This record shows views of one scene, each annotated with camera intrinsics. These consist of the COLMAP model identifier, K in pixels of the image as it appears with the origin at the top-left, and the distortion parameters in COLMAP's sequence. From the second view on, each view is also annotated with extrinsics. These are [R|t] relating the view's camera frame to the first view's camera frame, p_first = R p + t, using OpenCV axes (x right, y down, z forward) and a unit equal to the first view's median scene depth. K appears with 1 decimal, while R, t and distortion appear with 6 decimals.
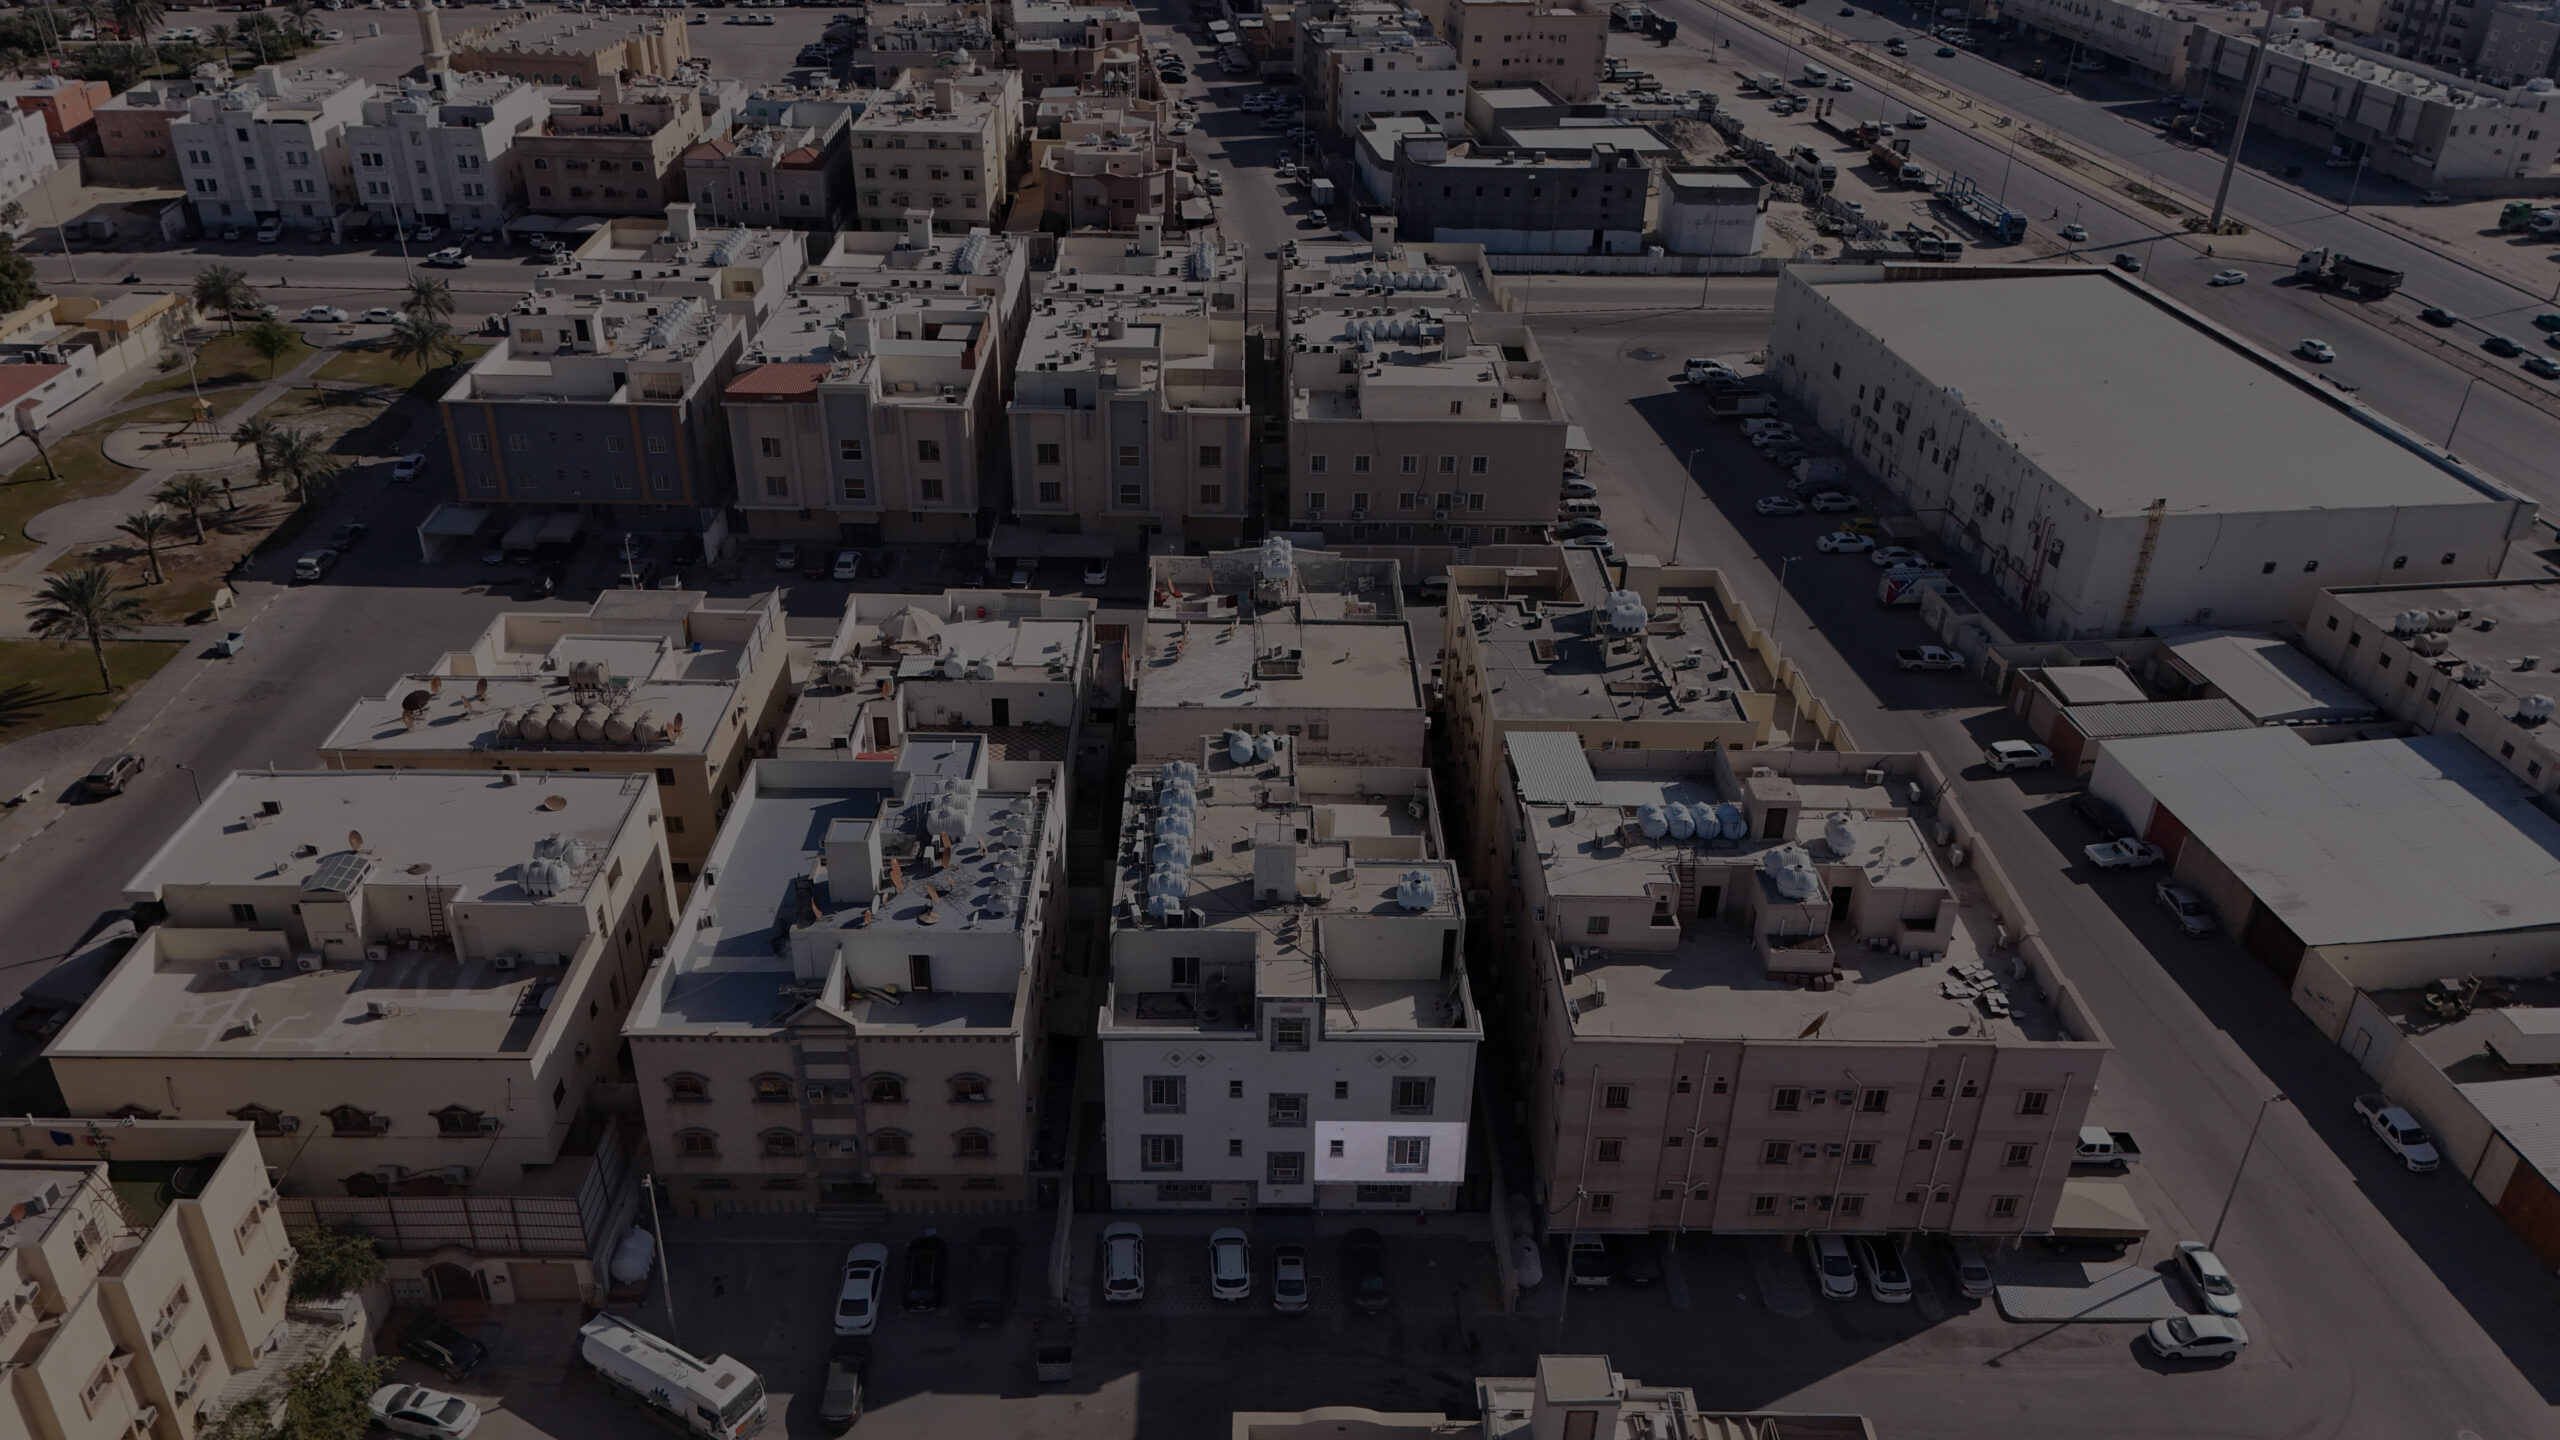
lens RADIAL K [[1952.0, 0, 1280.0], [0, 1952.0, 720.0], [0, 0, 1]] dist [0.091326, -0.120650]
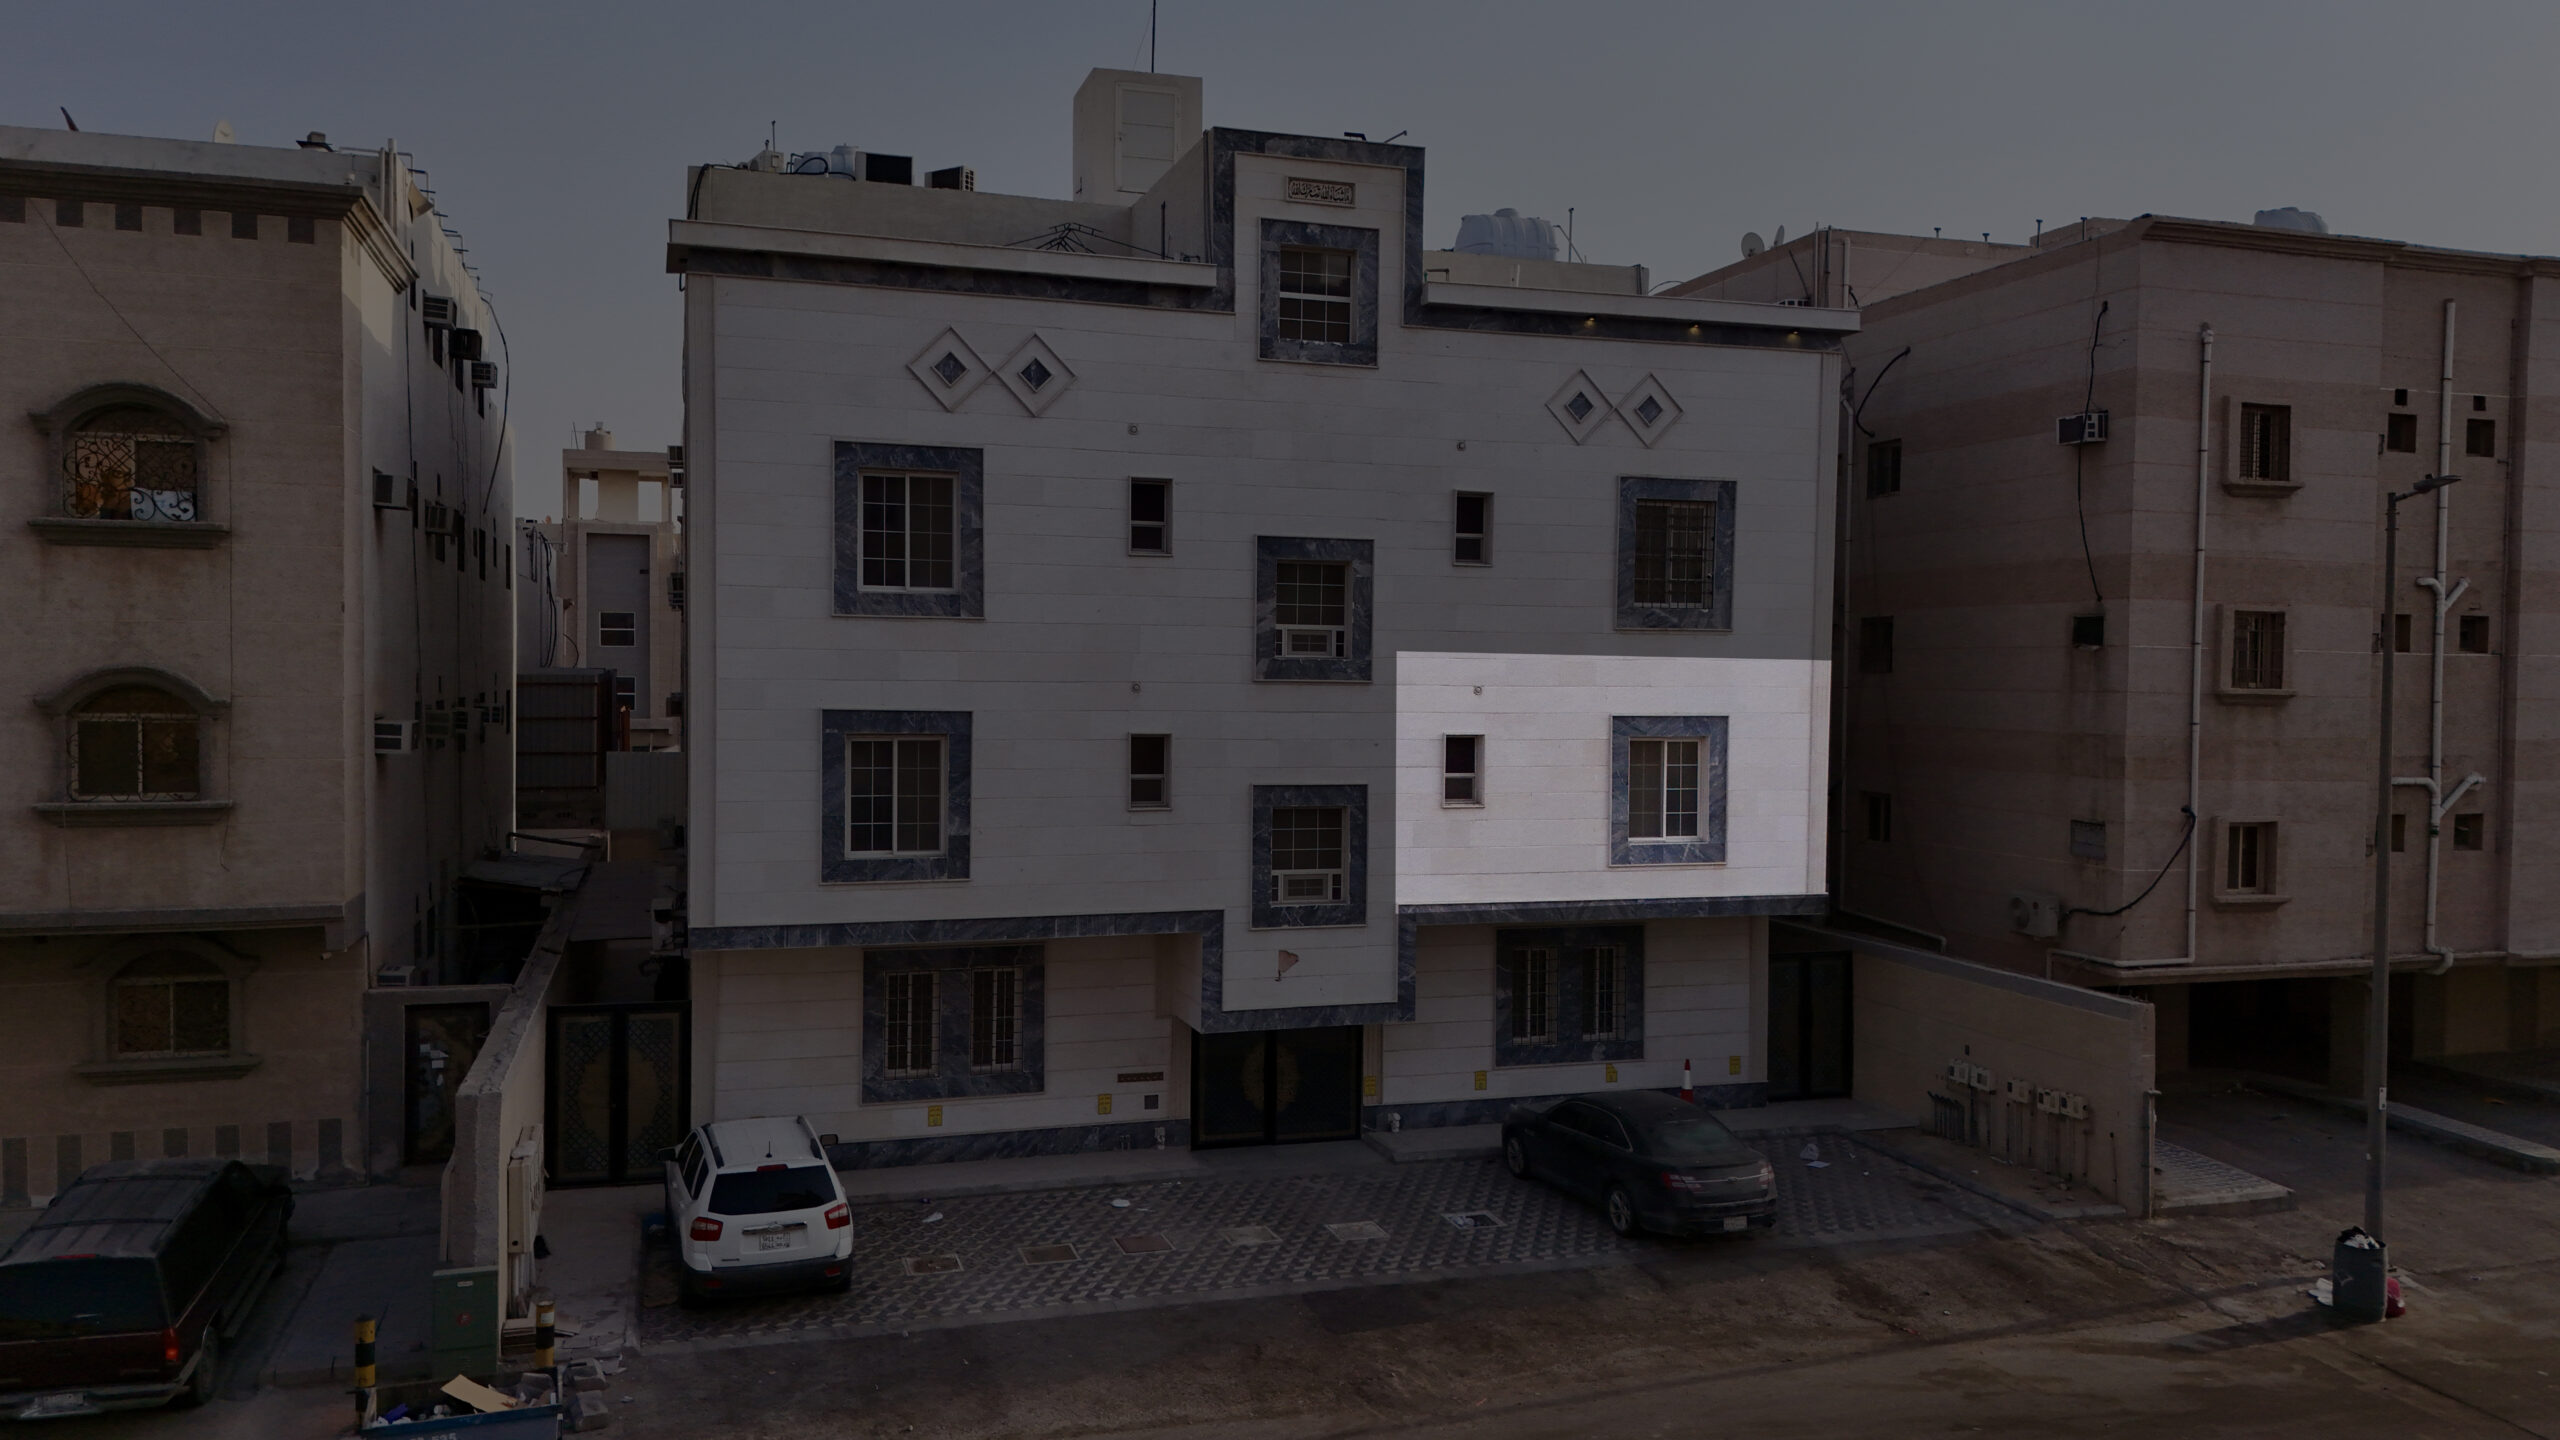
lens RADIAL K [[1892.1, 0, 1280.0], [0, 1892.1, 720.0], [0, 0, 1]] dist [0.114536, -0.199038]
pose [[0.957514, -0.019420, 0.287733, -0.085731], [0.151264, 0.883289, -0.443757, 0.340921], [-0.245534, 0.468427, 0.848698, 0.745920]]
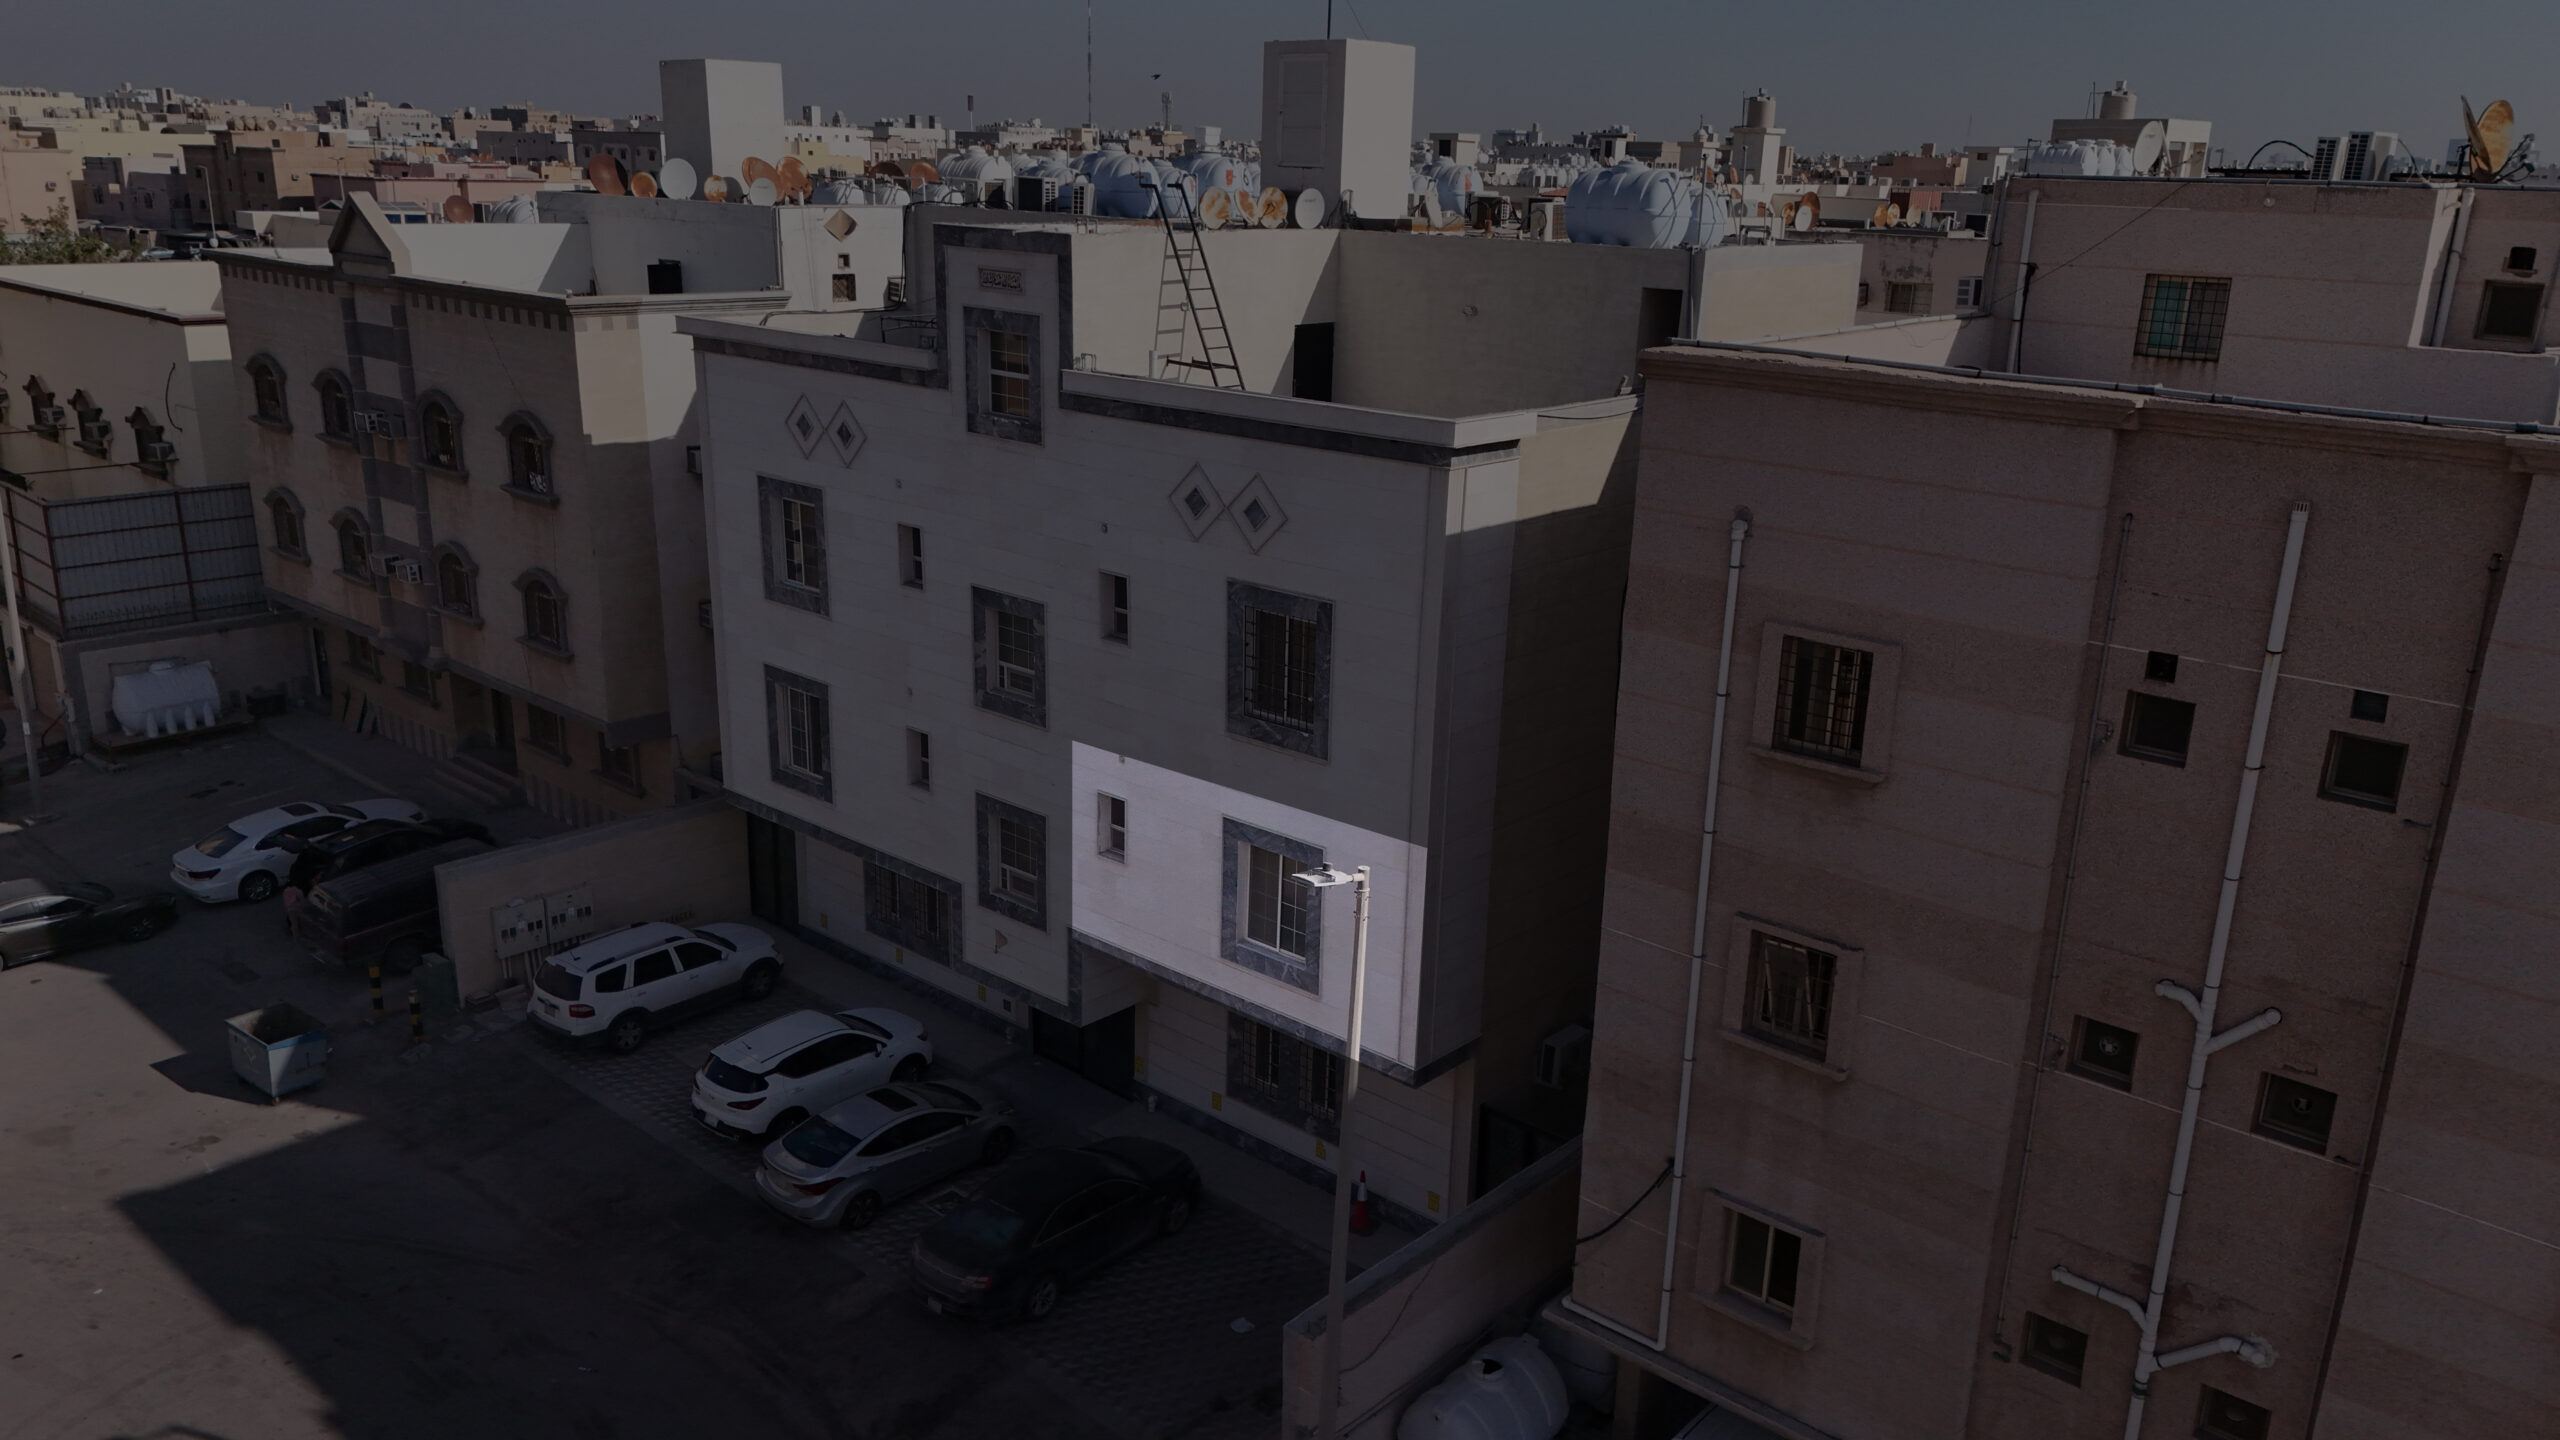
lens RADIAL K [[1890.9, 0, 1280.0], [0, 1890.9, 720.0], [0, 0, 1]] dist [0.070988, -0.074471]
pose [[0.740276, 0.191555, -0.644436, 0.253251], [-0.340185, 0.933508, -0.113297, 0.228039], [0.579883, 0.303098, 0.756219, 0.767197]]
